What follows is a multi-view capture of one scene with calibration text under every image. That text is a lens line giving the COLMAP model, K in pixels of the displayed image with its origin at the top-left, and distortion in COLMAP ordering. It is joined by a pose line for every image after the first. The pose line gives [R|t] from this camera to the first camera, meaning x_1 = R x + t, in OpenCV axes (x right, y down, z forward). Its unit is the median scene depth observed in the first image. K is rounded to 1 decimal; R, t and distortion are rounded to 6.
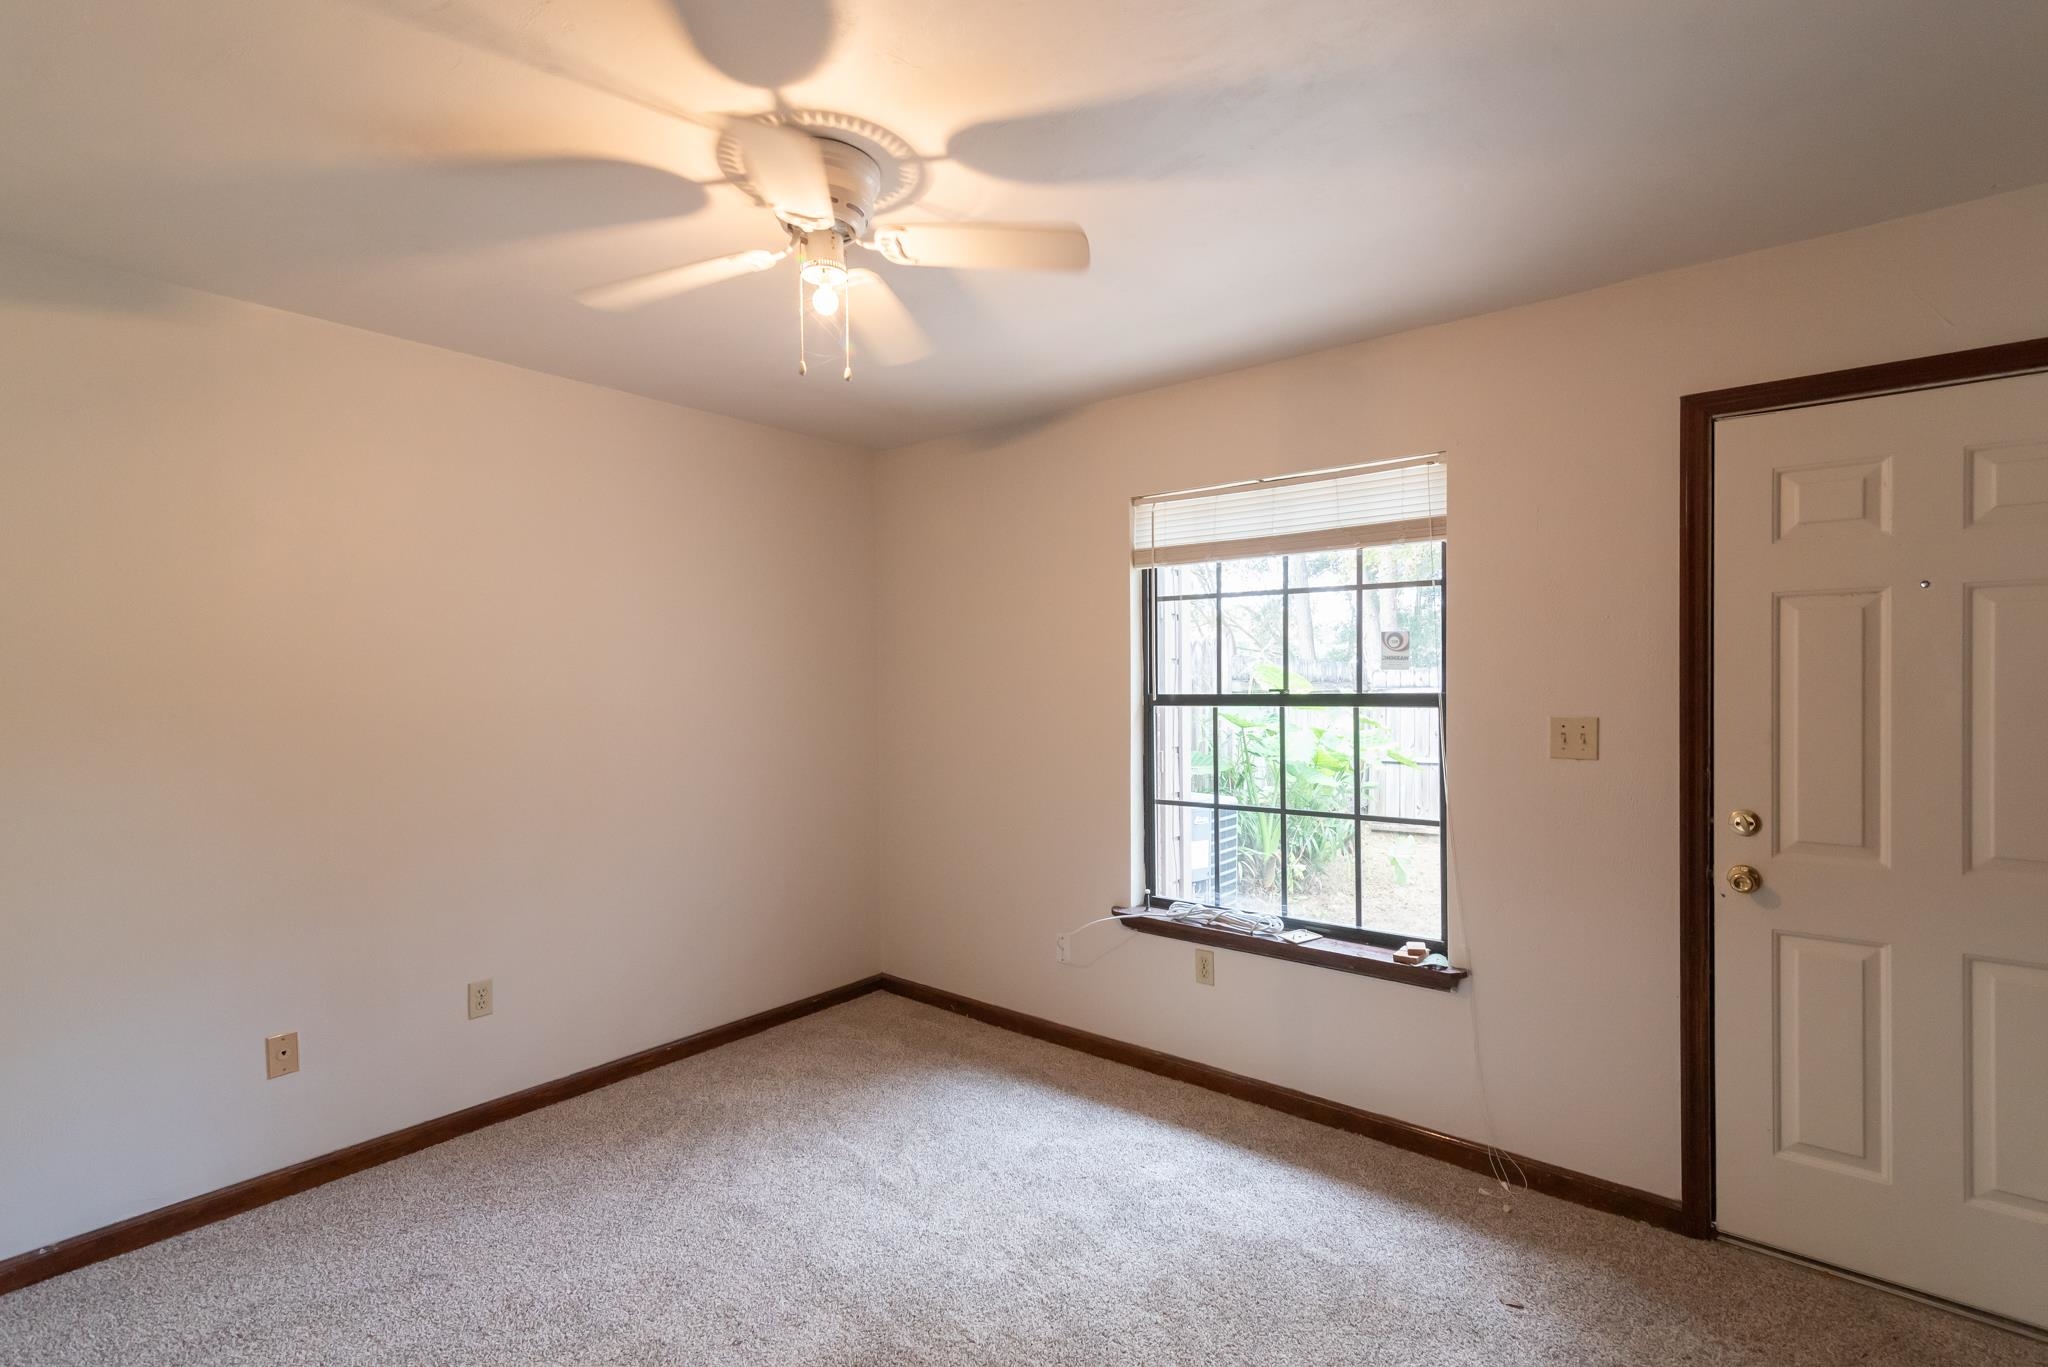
lens RADIAL K [[945.6, 0, 1027.7], [0, 945.6, 686.3], [0, 0, 1]] dist [0.011322, -0.000929]
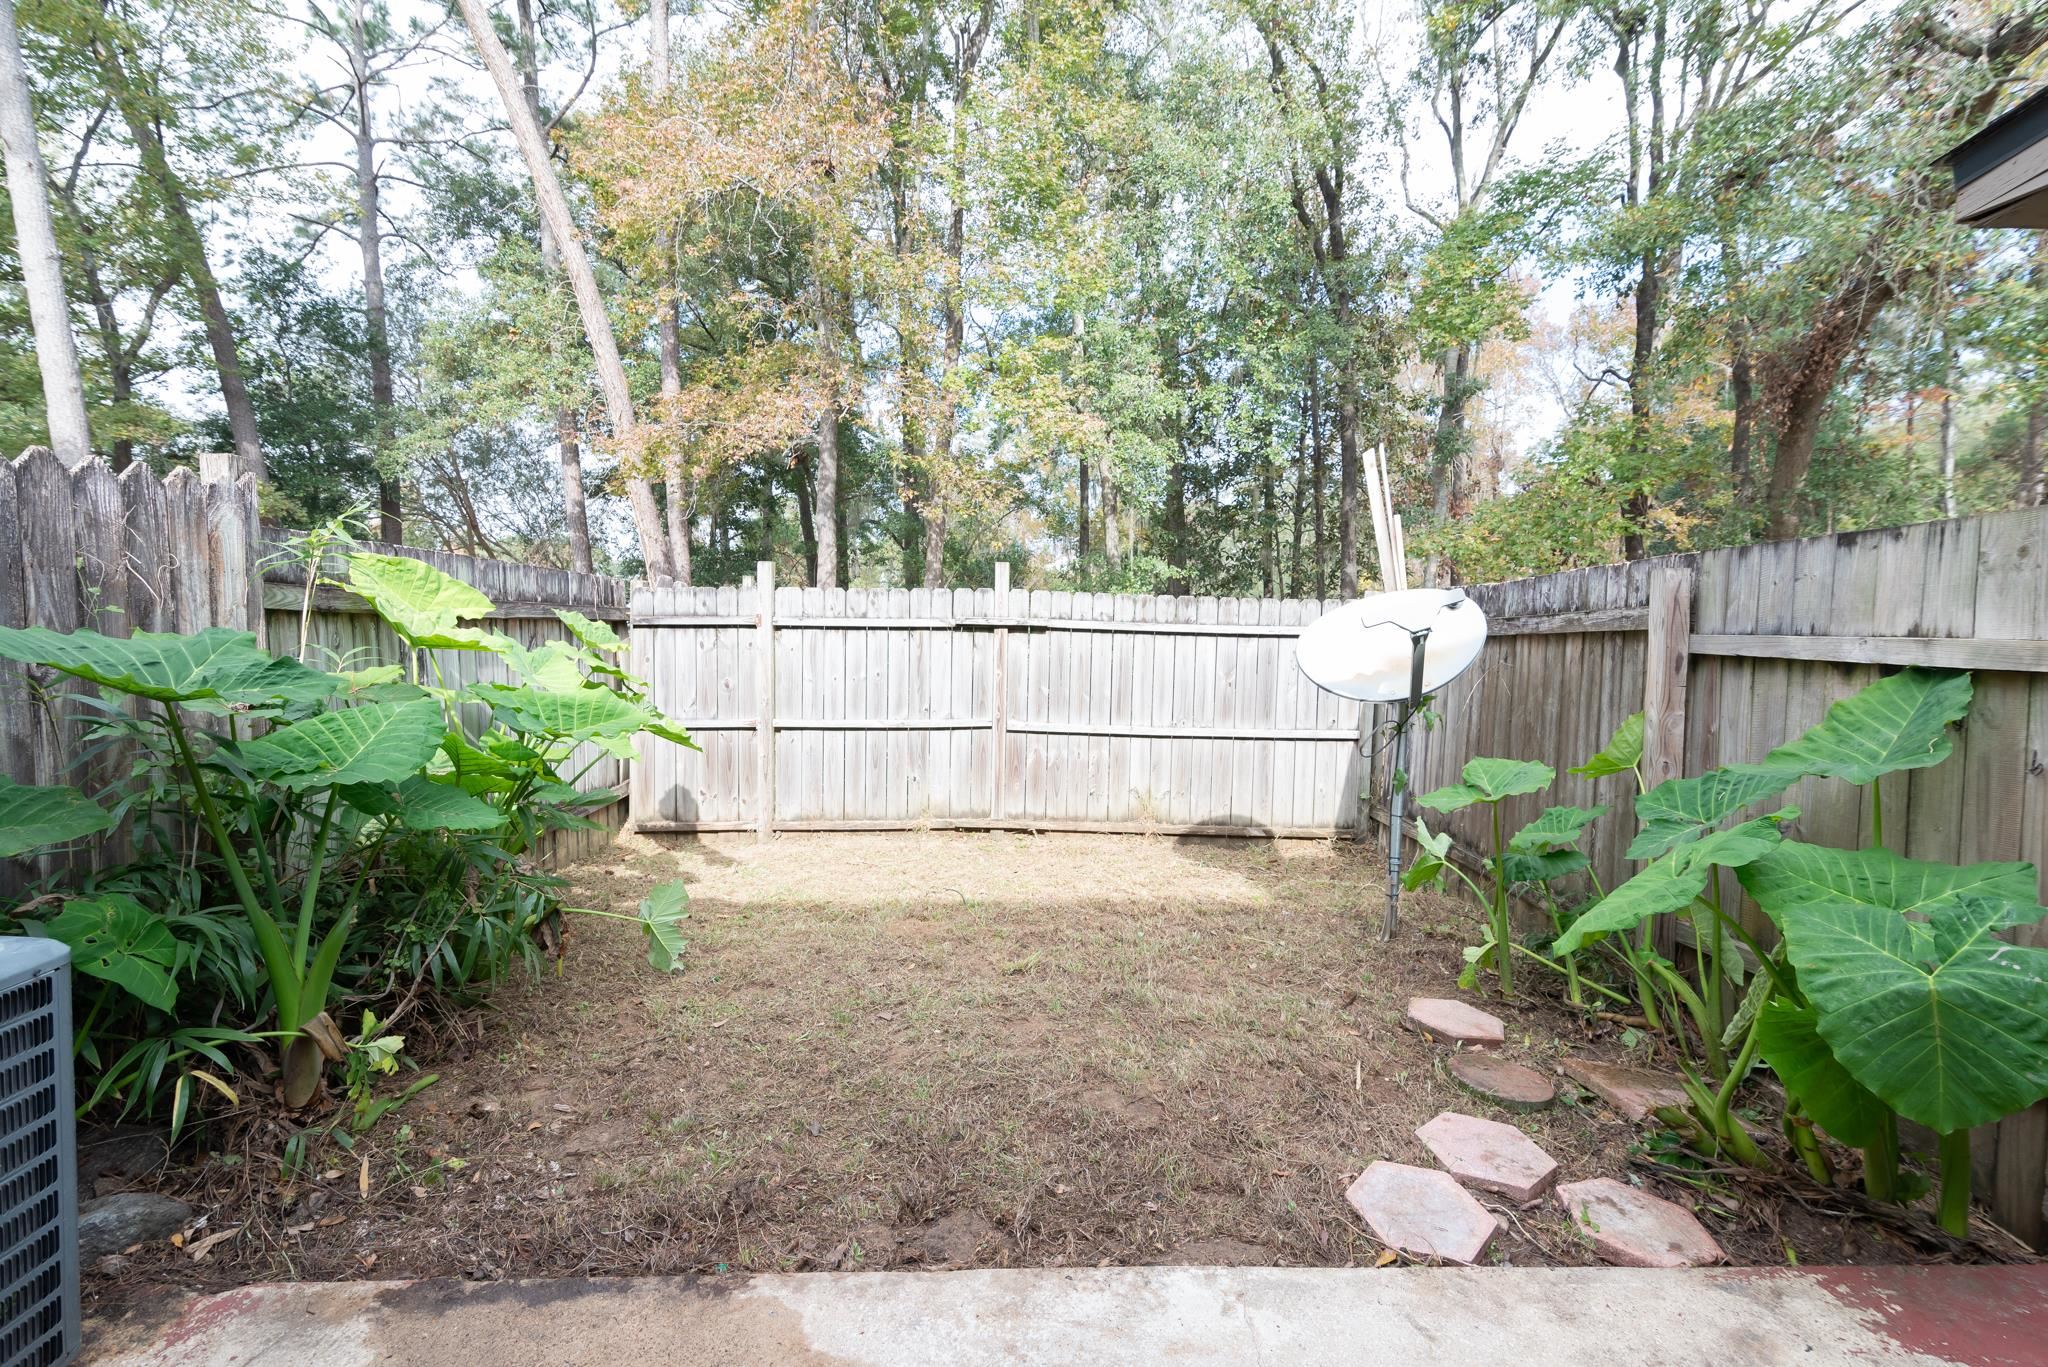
lens RADIAL K [[918.9, 0, 1027.3], [0, 918.9, 688.3], [0, 0, 1]] dist [0.013842, -0.000657]
pose [[0.753286, -0.033116, 0.656859, 0.498862], [-0.014806, 0.997625, 0.067275, 0.023191], [-0.657527, -0.060402, 0.751006, 1.117465]]
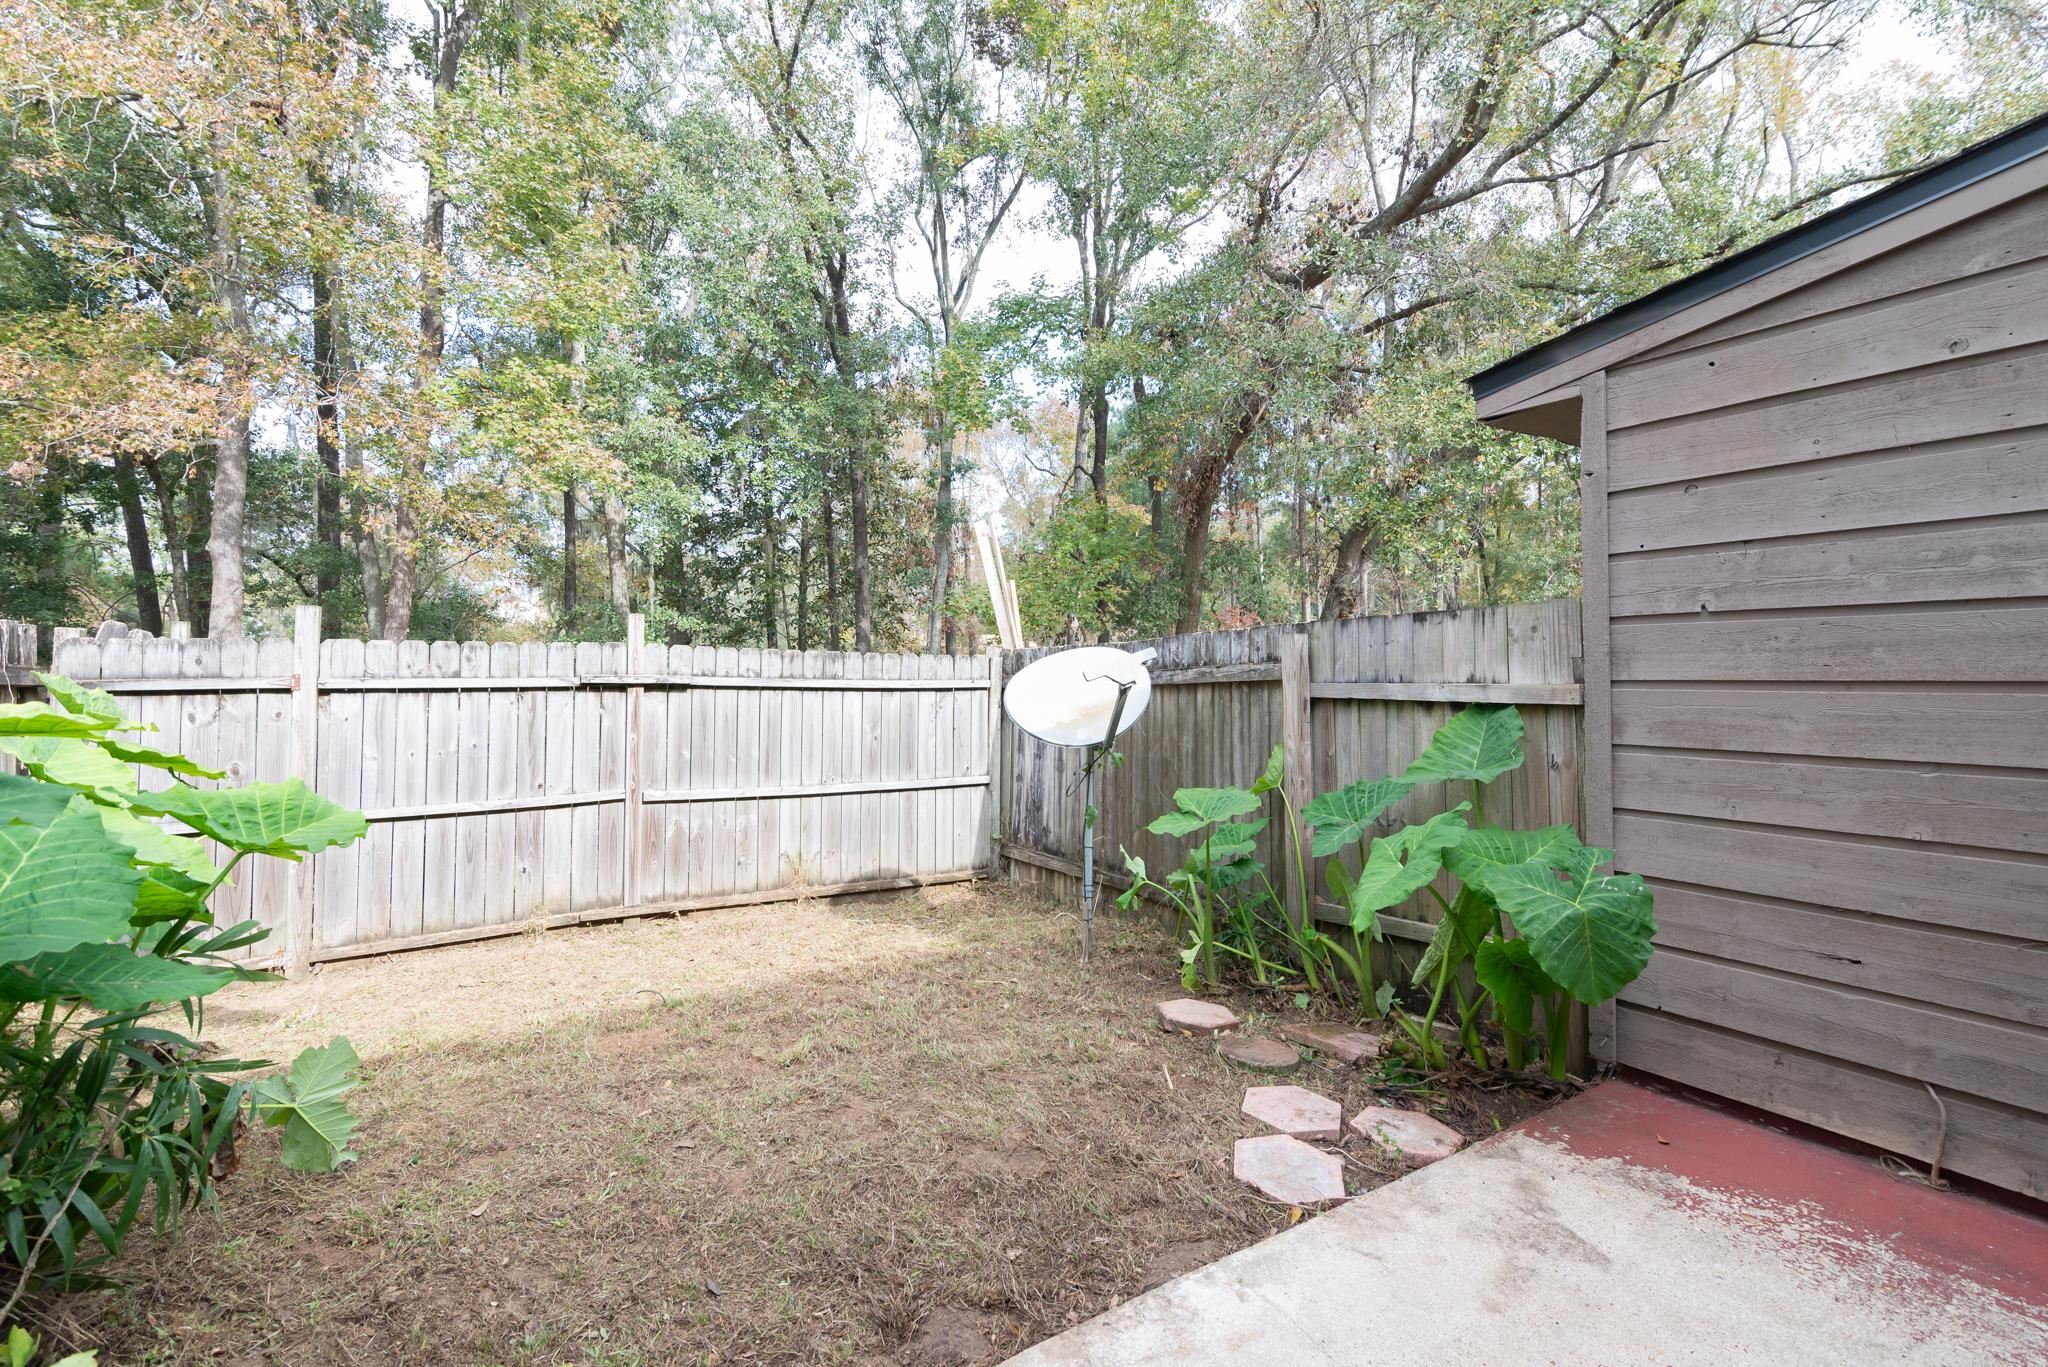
lens RADIAL K [[932.6, 0, 1024.9], [0, 932.6, 657.8], [0, 0, 1]] dist [0.013228, -0.000412]
pose [[0.309659, 0.025105, 0.950516, 0.258509], [0.000979, 0.999642, -0.026721, 0.020353], [-0.950847, 0.009205, 0.309524, 1.411763]]
